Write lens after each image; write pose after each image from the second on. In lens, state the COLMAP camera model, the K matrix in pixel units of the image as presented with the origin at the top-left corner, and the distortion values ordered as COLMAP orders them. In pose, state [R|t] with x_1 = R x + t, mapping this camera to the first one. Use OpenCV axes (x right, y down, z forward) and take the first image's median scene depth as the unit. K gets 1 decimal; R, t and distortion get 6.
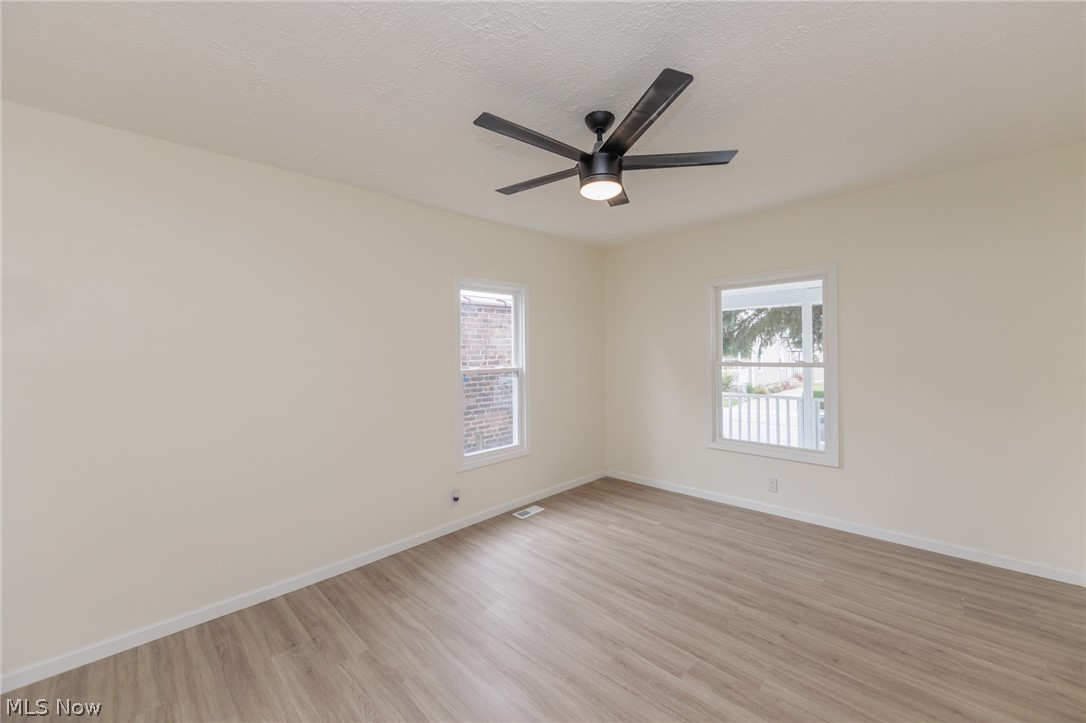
lens RADIAL K [[427.1, 0, 548.5], [0, 427.1, 352.2], [0, 0, 1]] dist [-0.001142, -0.000680]
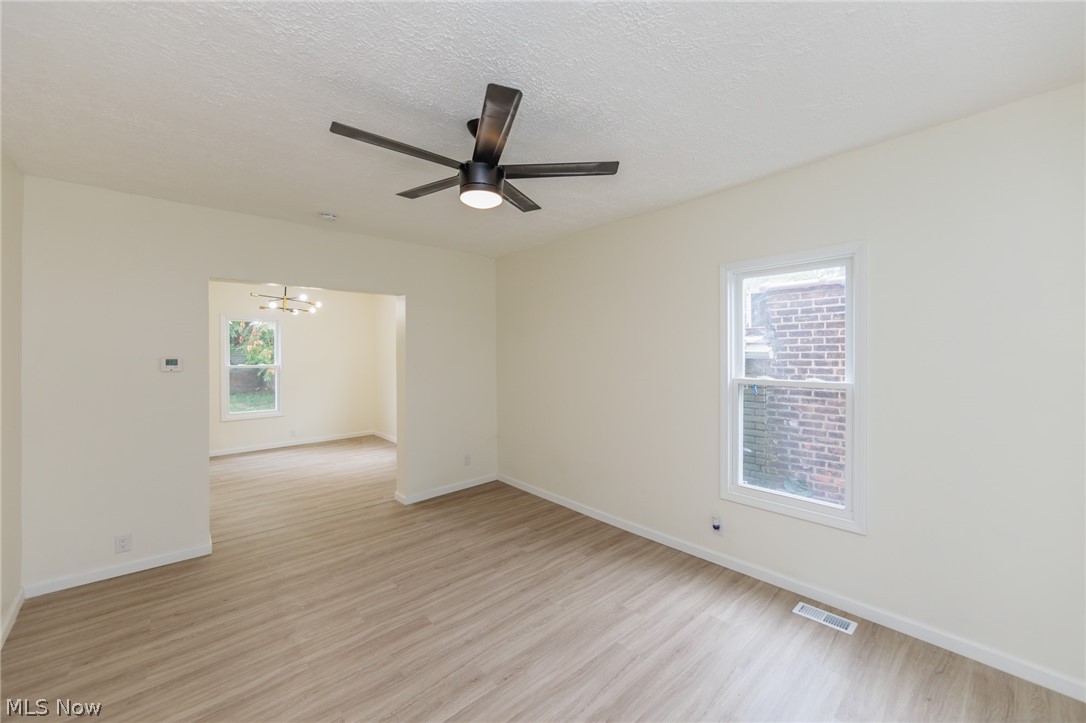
lens RADIAL K [[427.1, 0, 542.1], [0, 427.1, 357.3], [0, 0, 1]] dist [-0.001142, -0.000680]
pose [[-0.071495, 0.028949, -0.997021, 0.783757], [0.003356, 0.999580, 0.028783, -0.027573], [0.997435, -0.001289, -0.071562, 0.856794]]
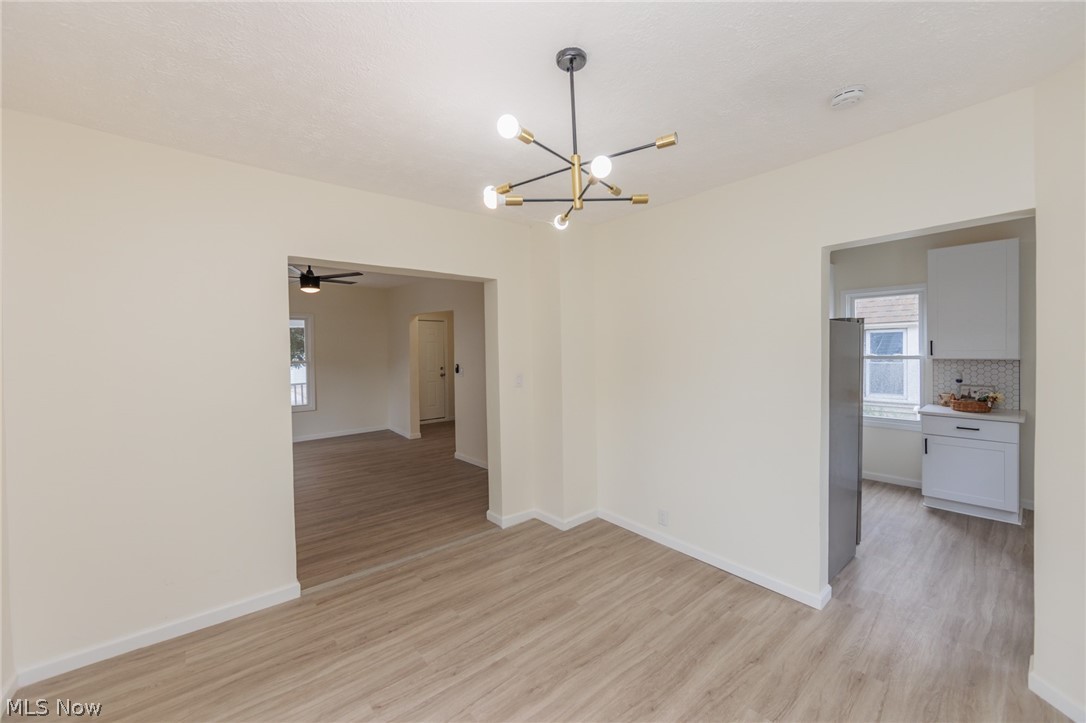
lens RADIAL K [[427.1, 0, 546.8], [0, 427.1, 348.3], [0, 0, 1]] dist [-0.001142, -0.000680]
pose [[0.086207, 0.010015, 0.996227, -1.573262], [0.017483, 0.999780, -0.011563, 0.009154], [-0.996124, 0.018414, 0.086013, -0.402614]]
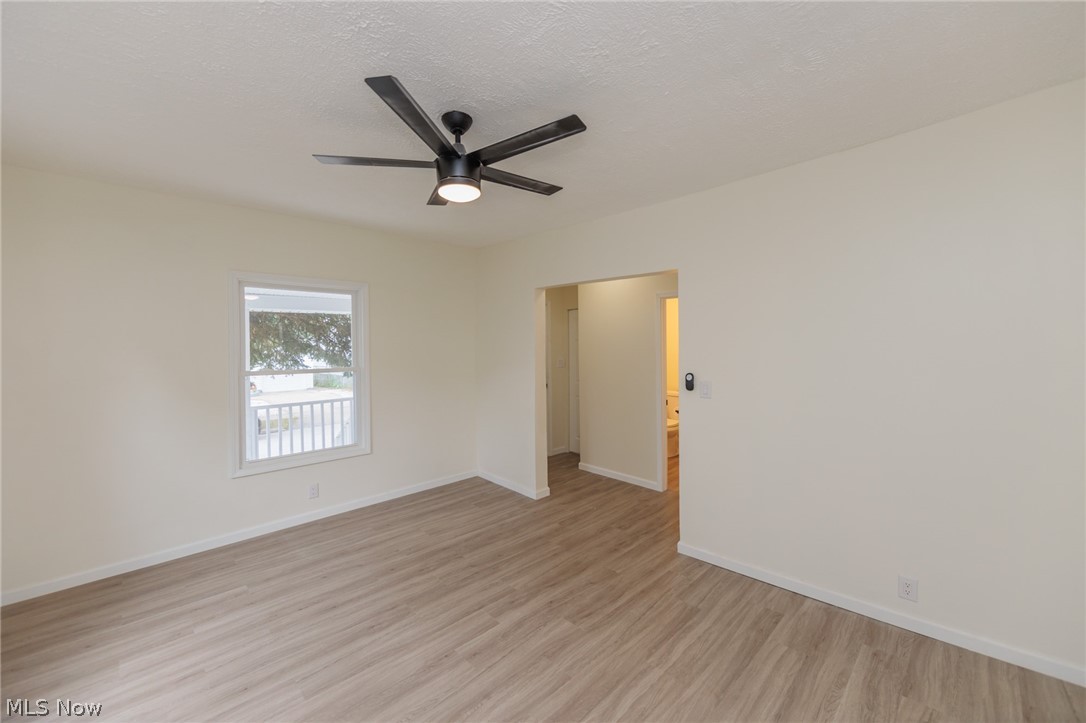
lens RADIAL K [[427.1, 0, 547.4], [0, 427.1, 351.6], [0, 0, 1]] dist [-0.001142, -0.000680]
pose [[0.009694, 0.006897, 0.999929, -0.611023], [0.017494, 0.999822, -0.007066, -0.000024], [-0.999800, 0.017562, 0.009572, 0.560099]]
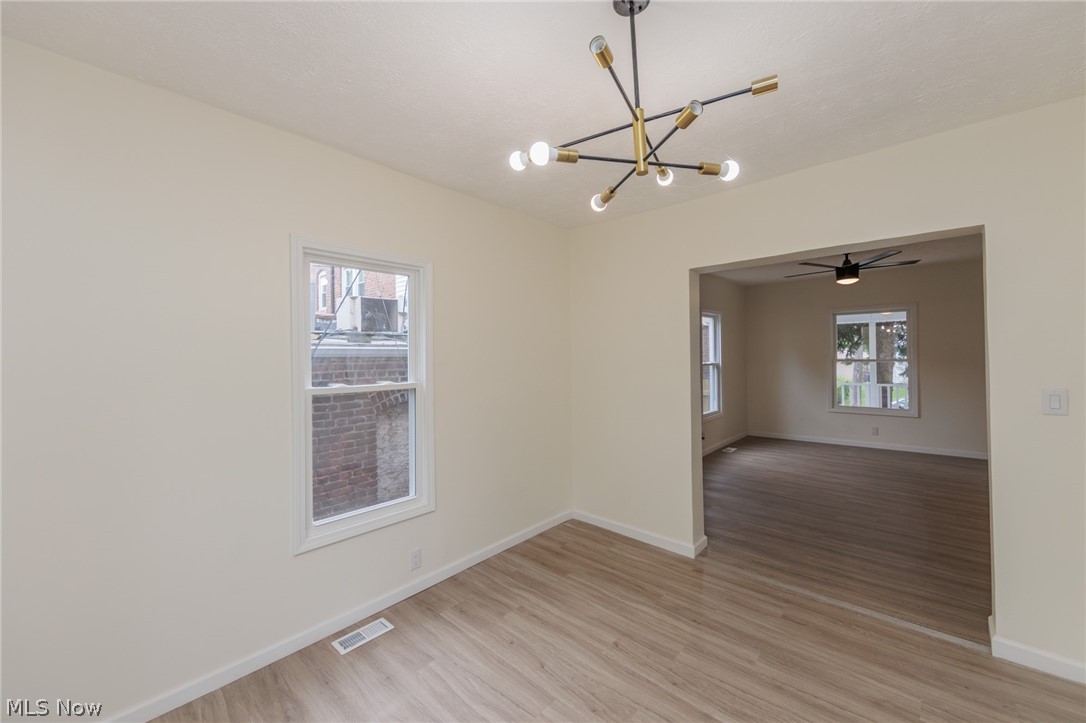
lens RADIAL K [[427.1, 0, 544.0], [0, 427.1, 357.5], [0, 0, 1]] dist [-0.001142, -0.000680]
pose [[0.999248, -0.003814, 0.038588, -1.114597], [0.003785, 0.999992, 0.000821, 0.014058], [-0.038591, -0.000675, 0.999255, -0.848649]]
